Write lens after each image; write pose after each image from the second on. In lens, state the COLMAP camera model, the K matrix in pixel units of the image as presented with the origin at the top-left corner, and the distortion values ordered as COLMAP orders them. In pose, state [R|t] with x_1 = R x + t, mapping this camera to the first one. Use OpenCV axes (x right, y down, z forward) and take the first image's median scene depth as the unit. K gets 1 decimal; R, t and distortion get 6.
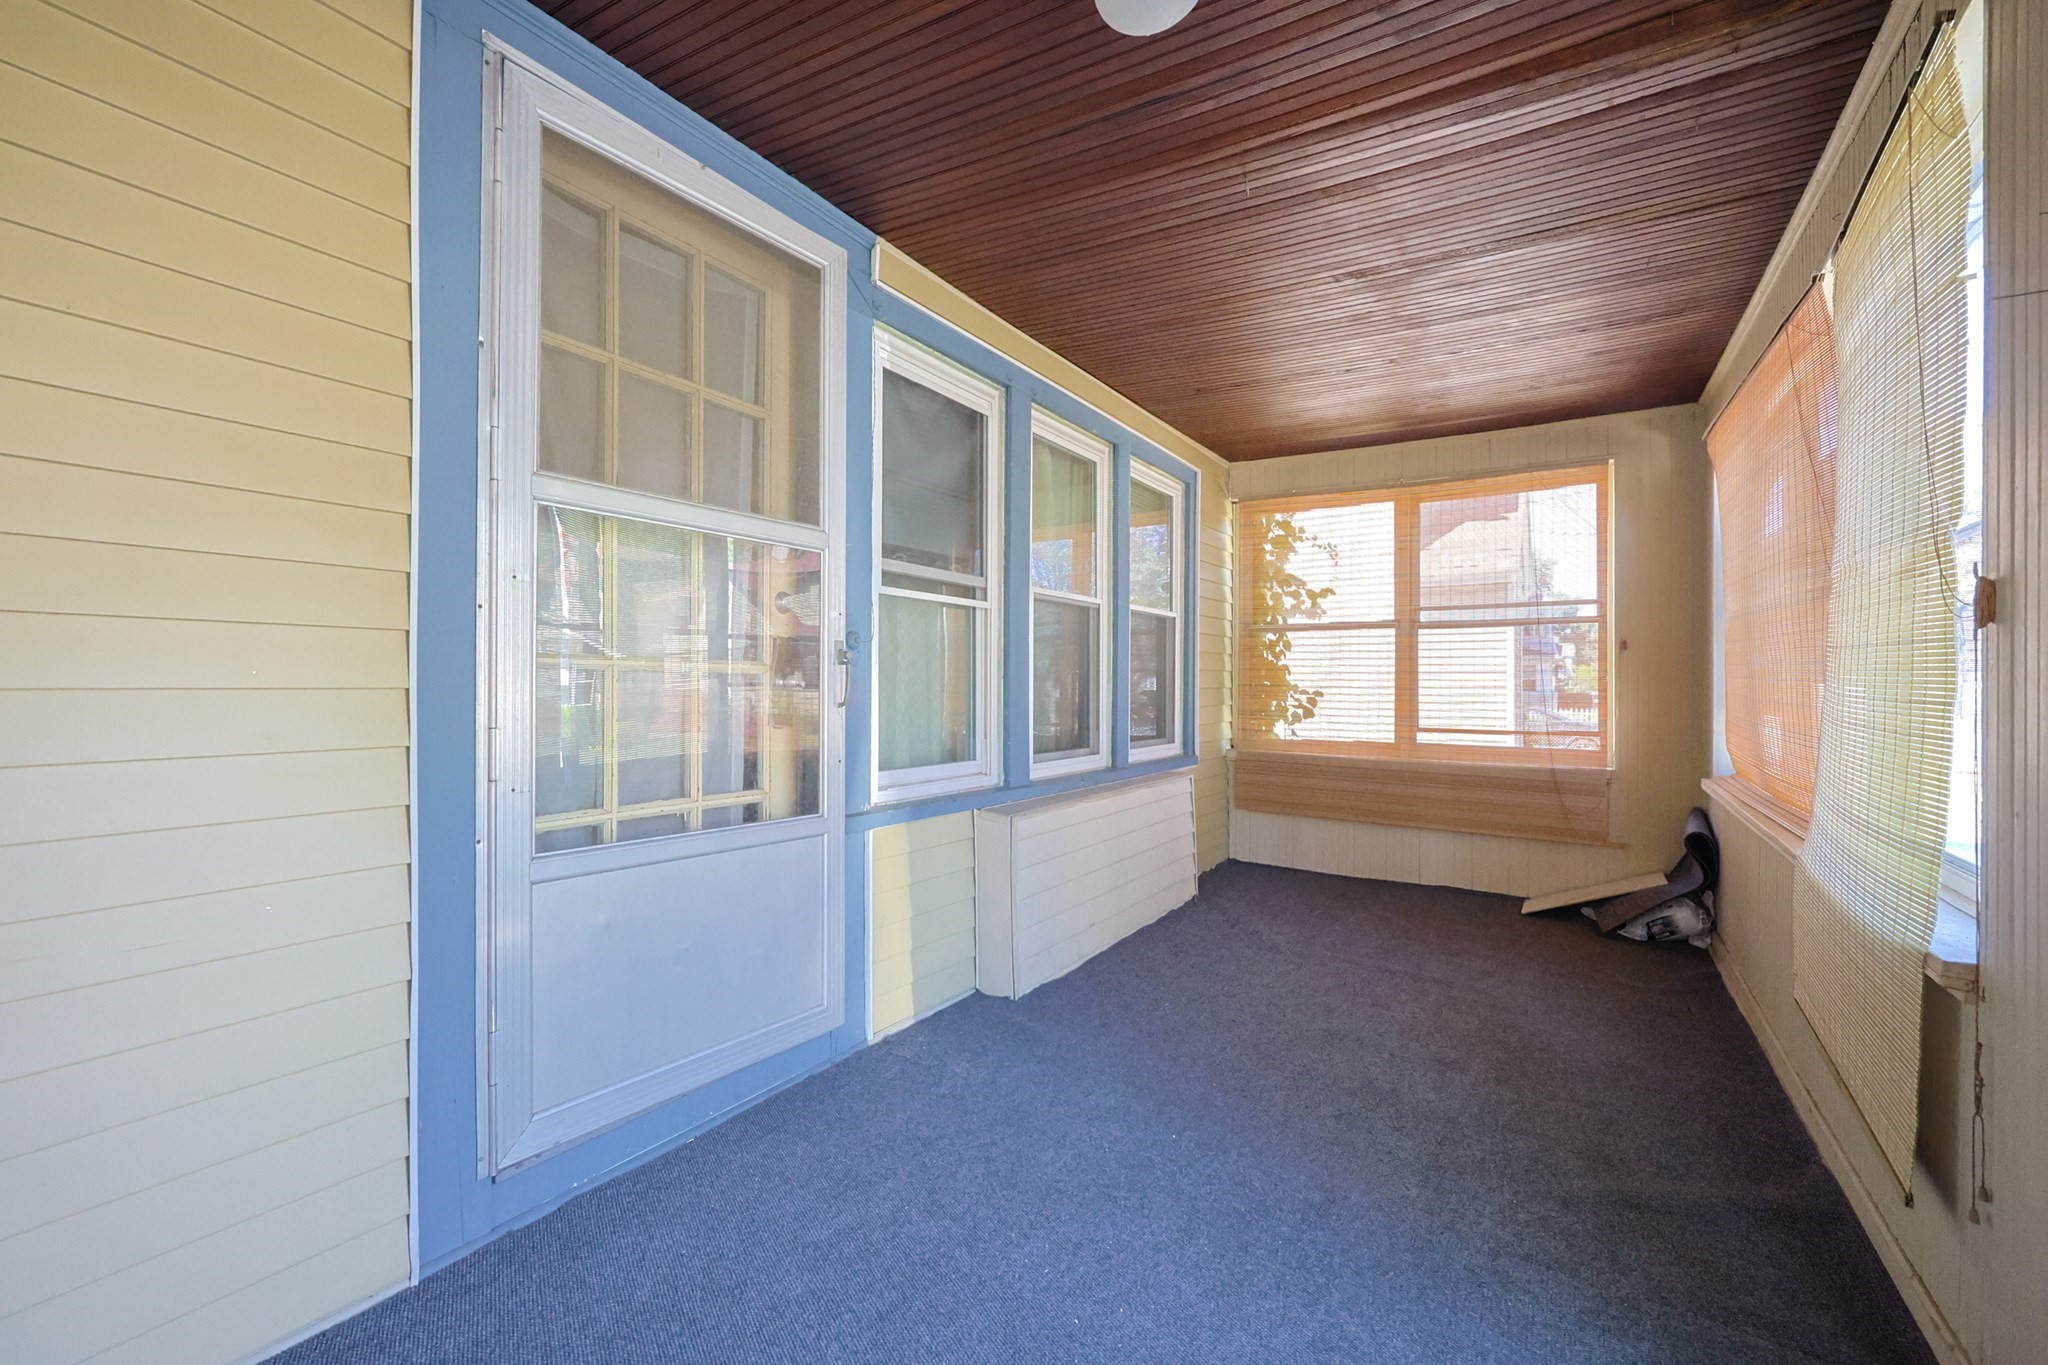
lens RADIAL K [[877.0, 0, 1033.3], [0, 877.0, 670.2], [0, 0, 1]] dist [-0.000336, -0.000155]
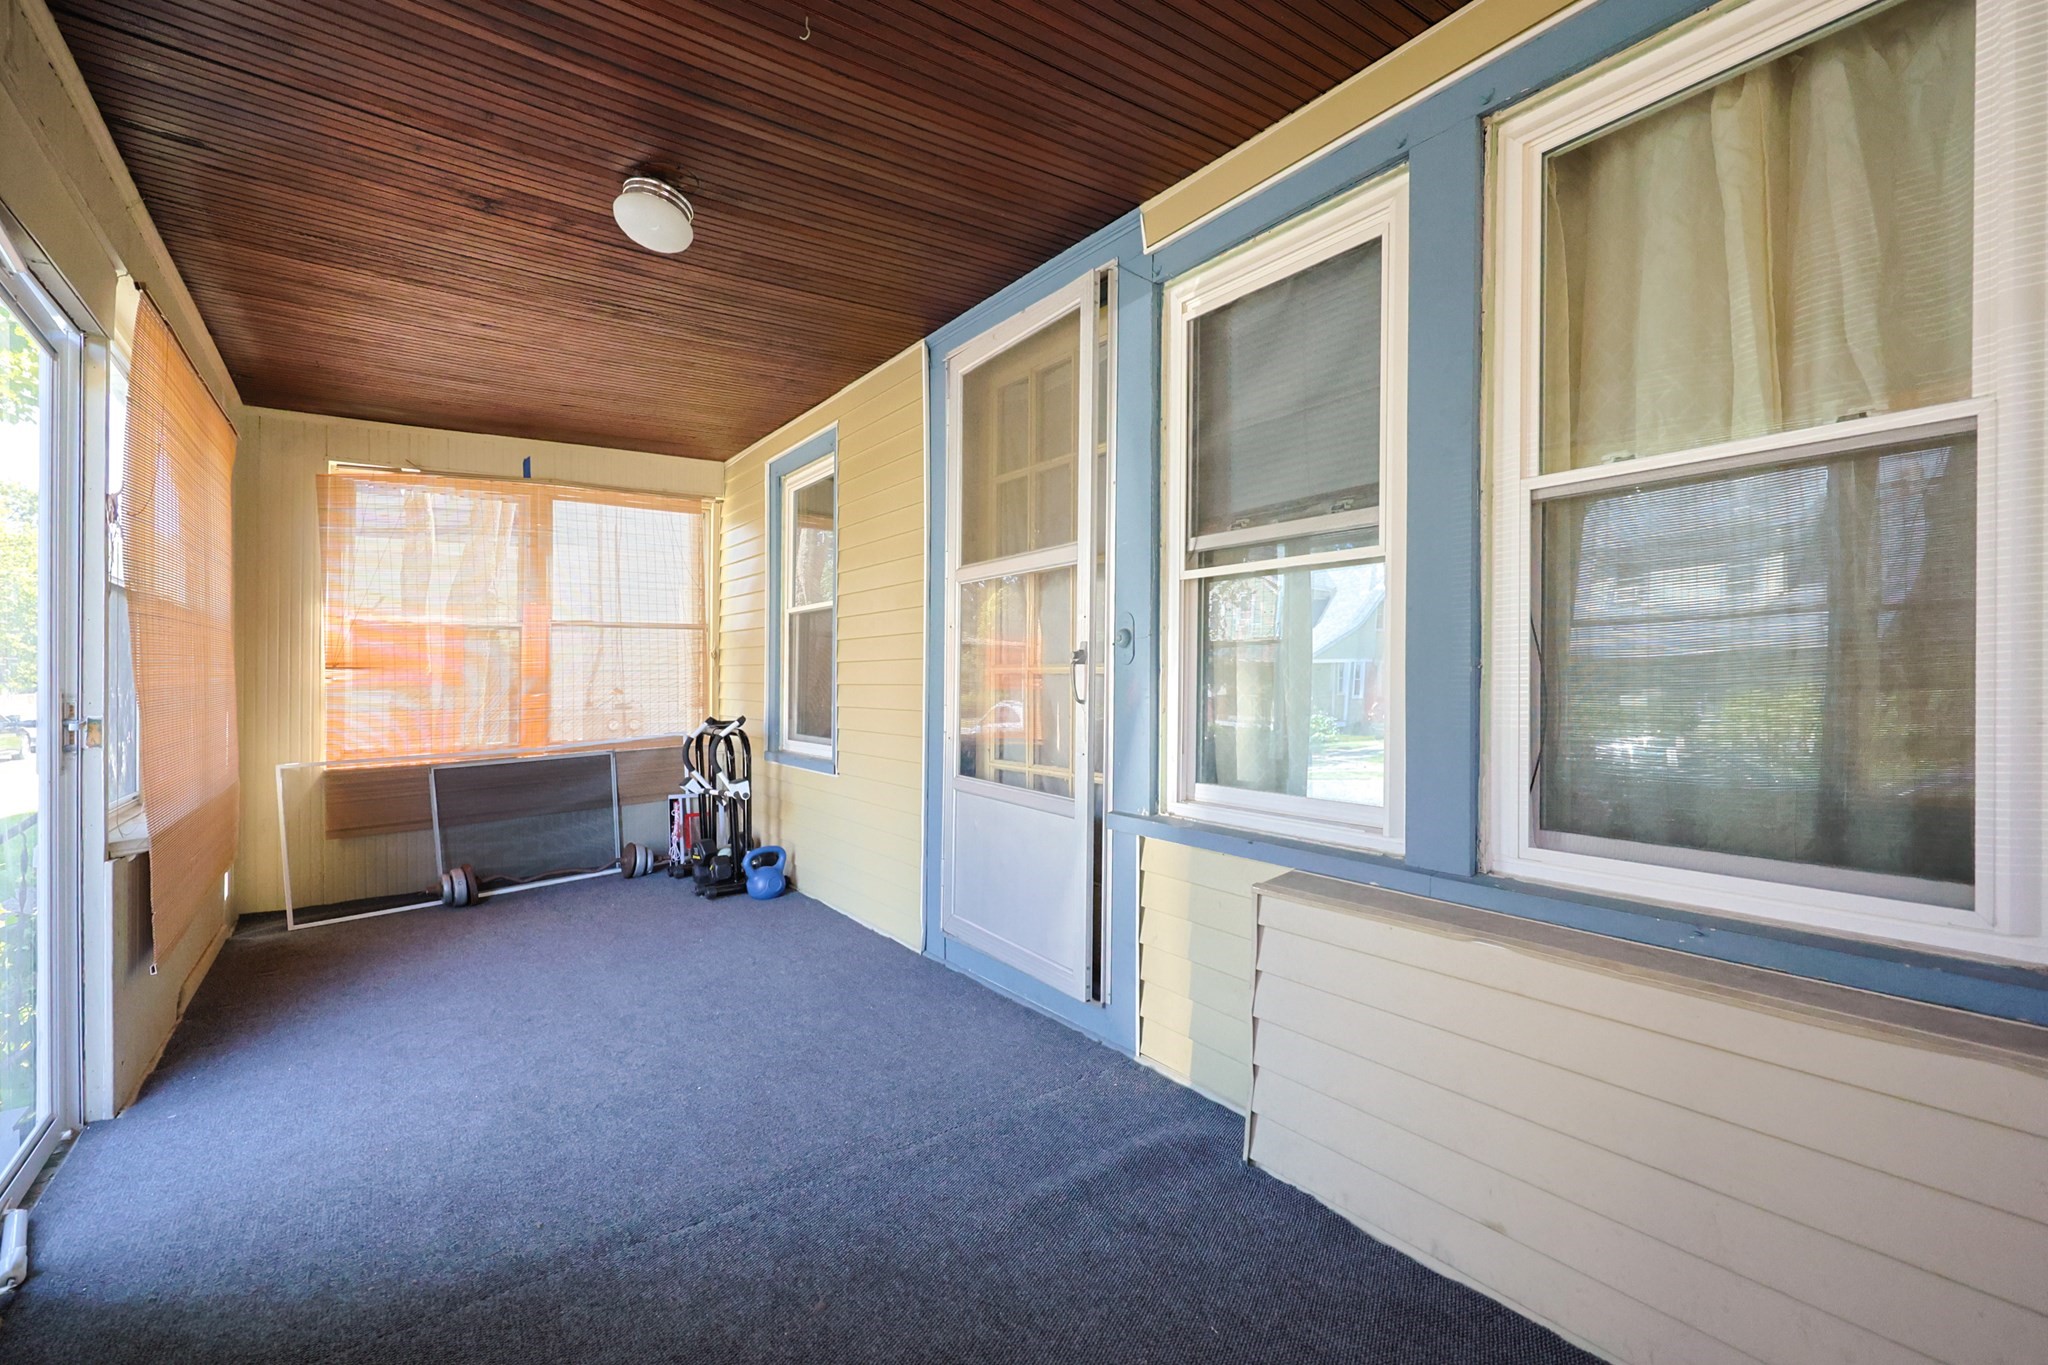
lens RADIAL K [[948.7, 0, 1024.0], [0, 948.7, 682.5], [0, 0, 1]] dist [0.000276, -0.000065]
pose [[-0.418458, -0.009367, -0.908188, 0.875731], [0.006993, 0.999884, -0.013535, 0.032158], [0.908209, -0.012015, -0.418343, 1.441192]]
